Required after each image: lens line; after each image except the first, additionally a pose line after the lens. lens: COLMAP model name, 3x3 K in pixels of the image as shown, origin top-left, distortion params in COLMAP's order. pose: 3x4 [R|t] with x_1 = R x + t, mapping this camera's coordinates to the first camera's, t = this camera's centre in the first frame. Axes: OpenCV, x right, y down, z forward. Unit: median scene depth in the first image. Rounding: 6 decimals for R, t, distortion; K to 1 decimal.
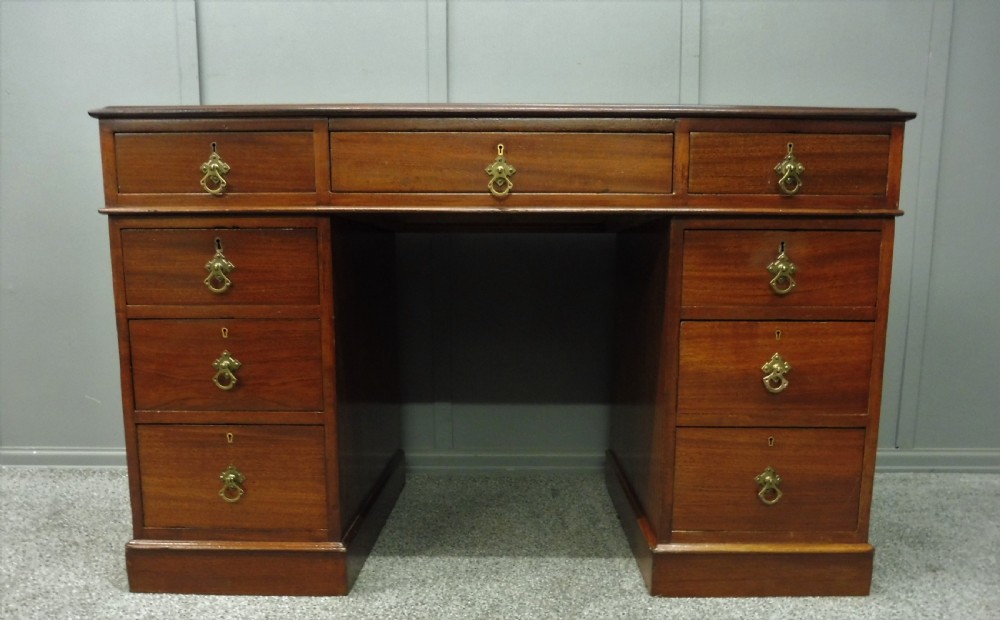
lens RADIAL K [[714.7, 0, 512.1], [0, 714.7, 384.8], [0, 0, 1]] dist [-0.047100, 0.010021]
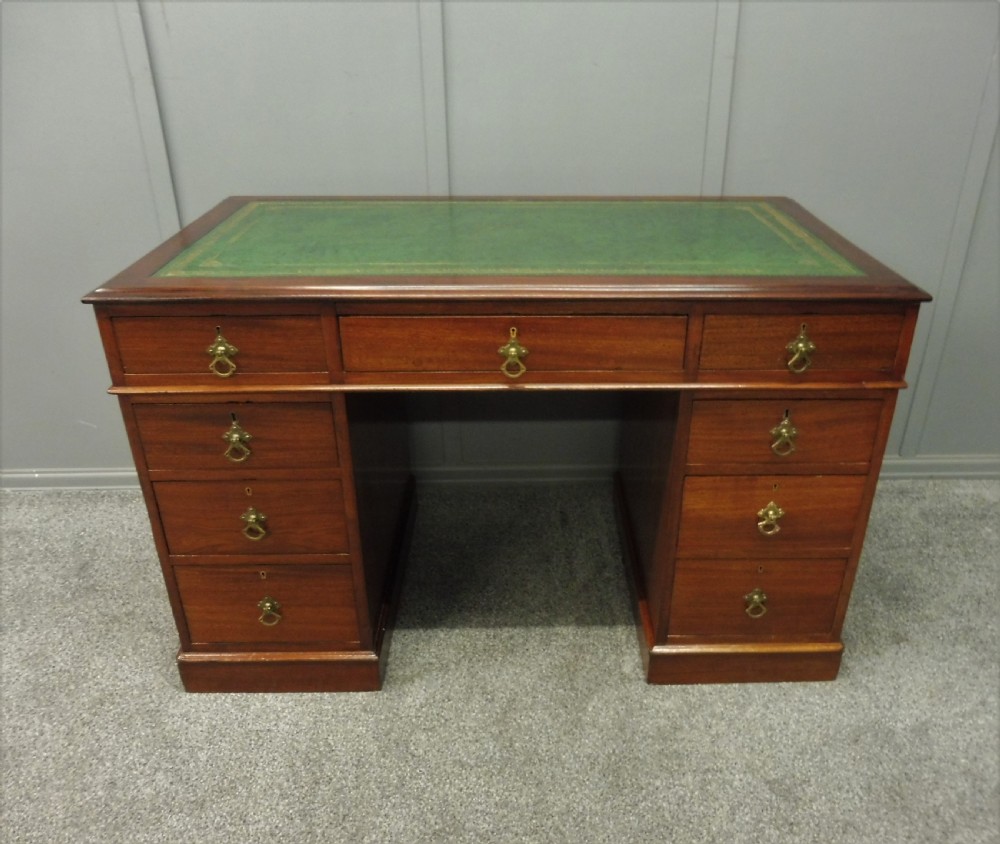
lens RADIAL K [[800.1, 0, 547.3], [0, 800.1, 423.6], [0, 0, 1]] dist [-0.032176, -0.015423]
pose [[0.999177, -0.009460, 0.039440, -0.013386], [-0.003232, 0.950757, 0.309921, -0.524433], [-0.040429, -0.309793, 0.949944, -0.092525]]
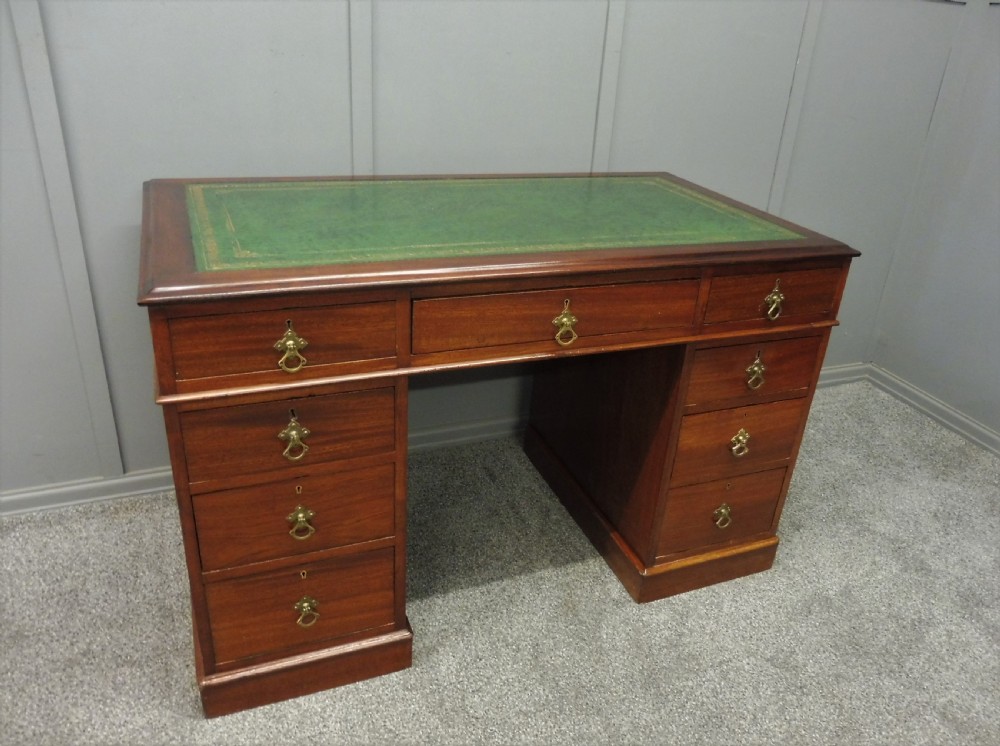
lens RADIAL K [[751.4, 0, 532.0], [0, 751.4, 368.9], [0, 0, 1]] dist [-0.047496, 0.012802]
pose [[0.912969, -0.111572, 0.392478, -0.492471], [-0.010978, 0.954824, 0.296969, -0.542009], [-0.407880, -0.275432, 0.870500, 0.004237]]
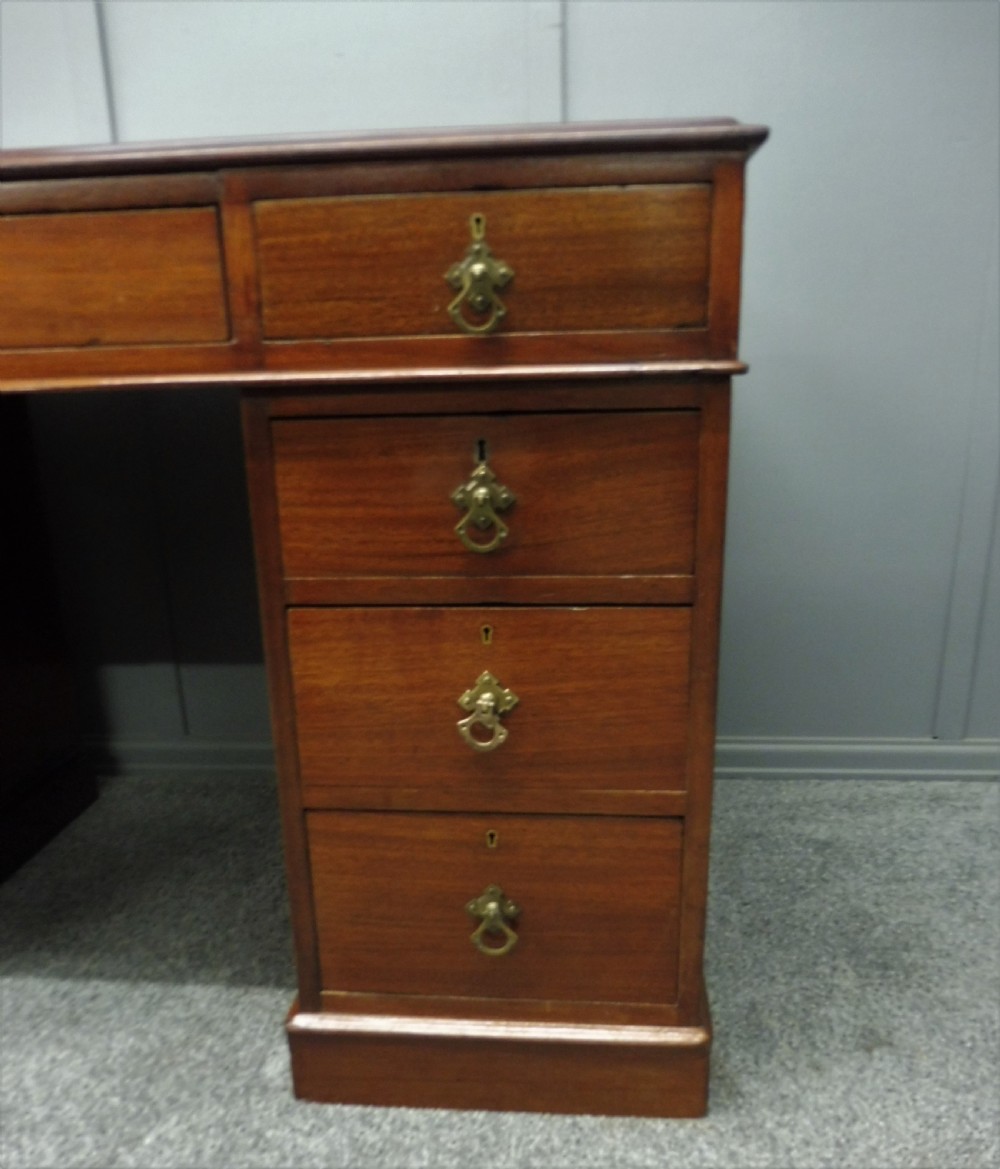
lens RADIAL K [[955.9, 0, 500.5], [0, 955.9, 674.3], [0, 0, 1]] dist [-0.006473, -0.060933]
pose [[0.996681, -0.000340, -0.081402, 0.431249], [0.012073, 0.989549, 0.143687, -0.135231], [0.080502, -0.144193, 0.986270, 0.352984]]
